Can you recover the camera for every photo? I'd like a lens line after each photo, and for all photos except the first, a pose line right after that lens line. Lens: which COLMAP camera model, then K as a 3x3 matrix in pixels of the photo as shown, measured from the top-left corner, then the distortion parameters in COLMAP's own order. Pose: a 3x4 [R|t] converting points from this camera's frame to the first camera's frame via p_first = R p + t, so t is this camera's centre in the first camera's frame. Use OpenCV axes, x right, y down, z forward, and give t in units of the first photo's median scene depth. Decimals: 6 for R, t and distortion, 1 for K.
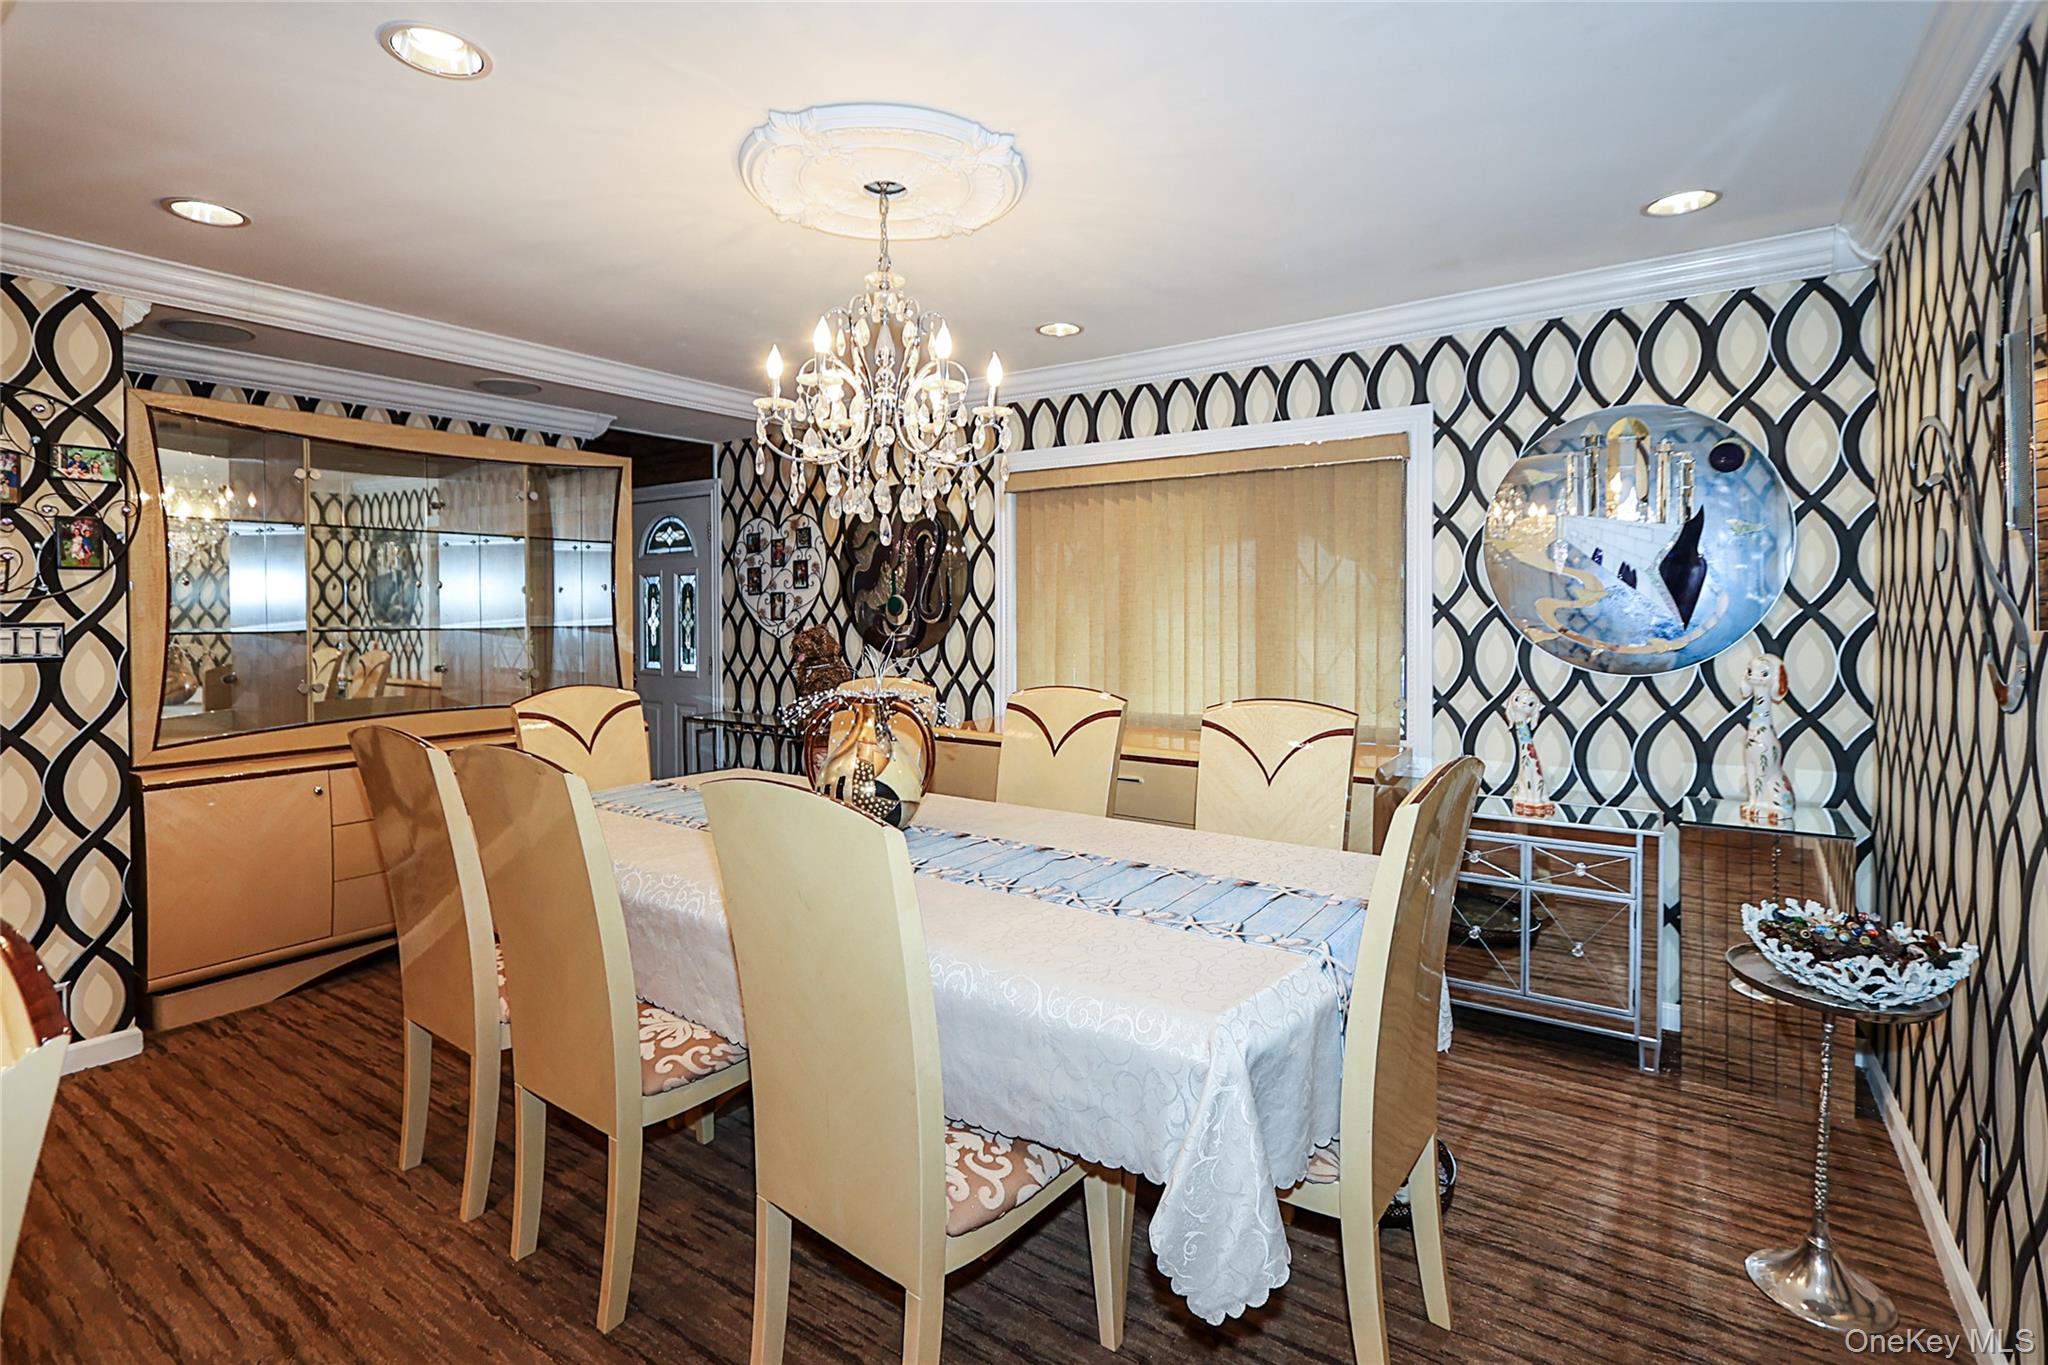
lens RADIAL K [[953.3, 0, 1006.8], [0, 953.3, 620.6], [0, 0, 1]] dist [-0.004497, 0.000852]
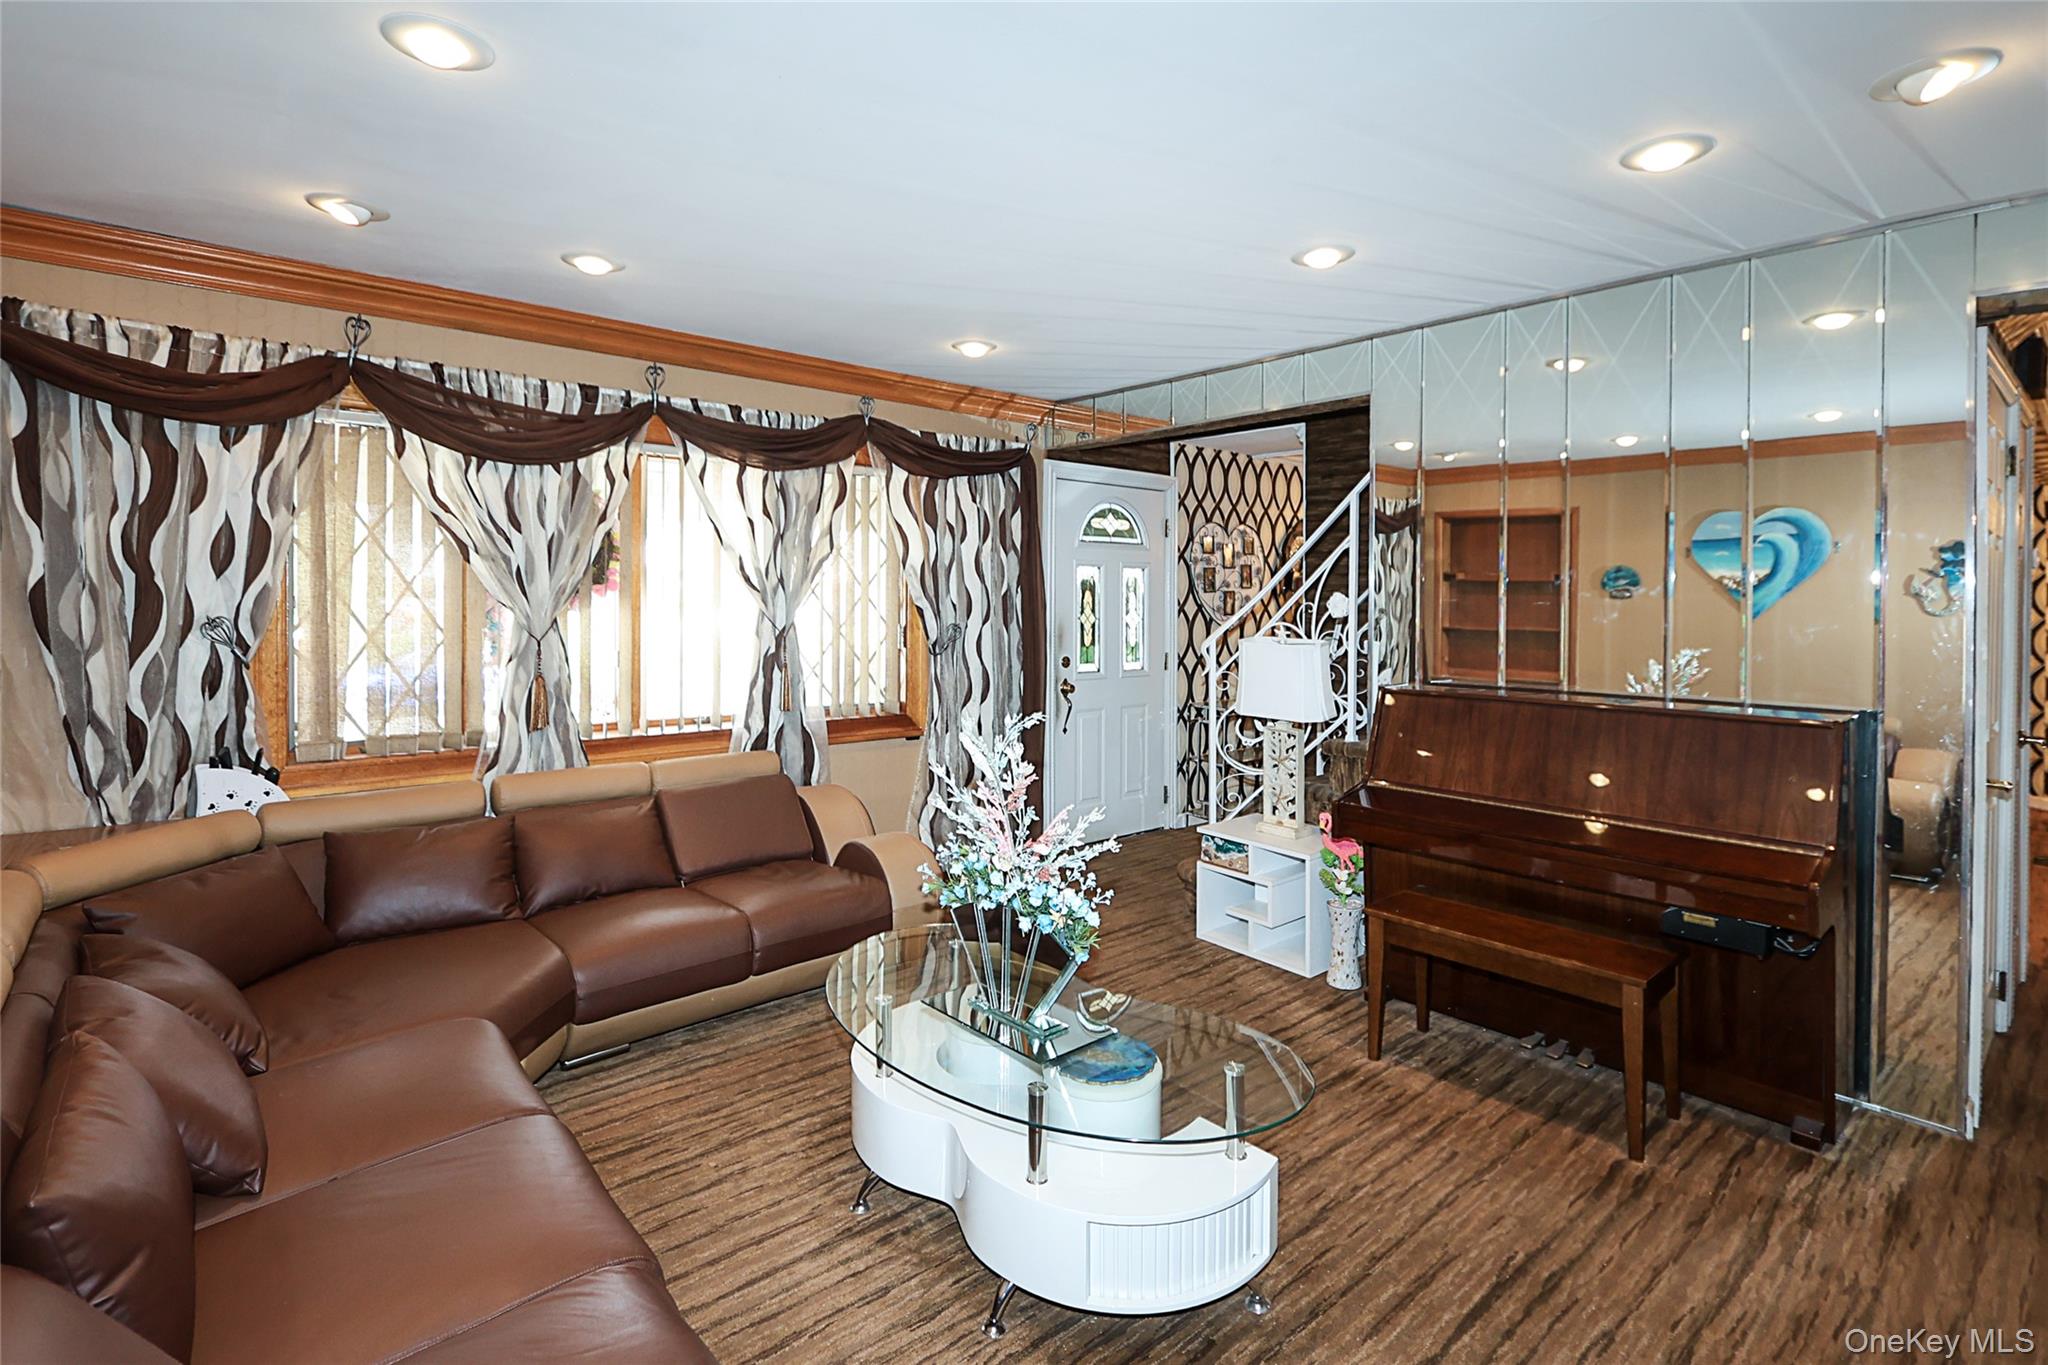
lens RADIAL K [[953.3, 0, 1008.7], [0, 953.3, 613.0], [0, 0, 1]] dist [-0.004497, 0.000852]
pose [[0.264186, -0.001785, 0.964470, -1.374136], [0.001363, 0.999998, 0.001477, -0.004723], [-0.964471, 0.000924, 0.264188, 0.923241]]
